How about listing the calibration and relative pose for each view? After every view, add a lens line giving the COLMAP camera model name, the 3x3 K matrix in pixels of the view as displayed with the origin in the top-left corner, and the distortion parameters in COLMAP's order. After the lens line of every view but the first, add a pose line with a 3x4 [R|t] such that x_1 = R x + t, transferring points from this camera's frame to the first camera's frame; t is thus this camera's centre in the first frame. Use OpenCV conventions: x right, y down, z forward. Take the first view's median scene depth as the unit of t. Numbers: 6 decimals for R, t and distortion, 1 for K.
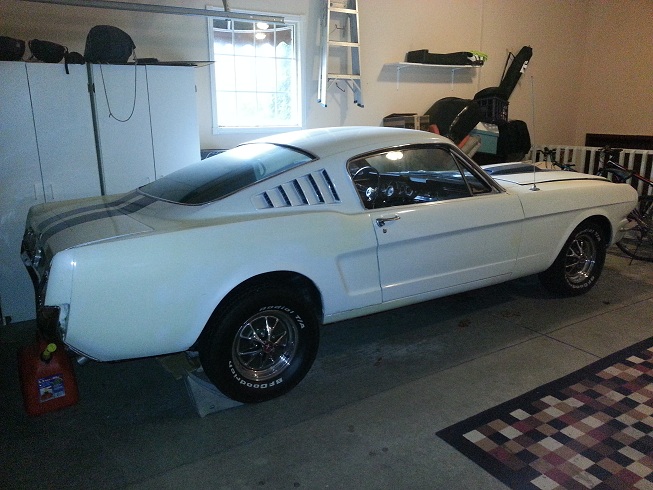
lens RADIAL K [[515.5, 0, 323.3], [0, 515.5, 234.5], [0, 0, 1]] dist [0.026314, -0.015565]
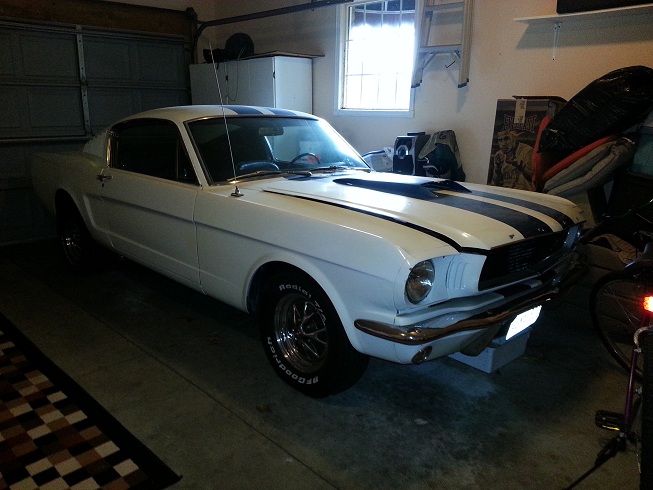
lens RADIAL K [[515.5, 0, 323.3], [0, 515.5, 234.5], [0, 0, 1]] dist [0.026314, -0.015565]
pose [[0.237710, 0.253032, -0.937800, 0.759376], [-0.227319, 0.953155, 0.199555, -0.141792], [0.944362, 0.165744, 0.284093, 0.606261]]
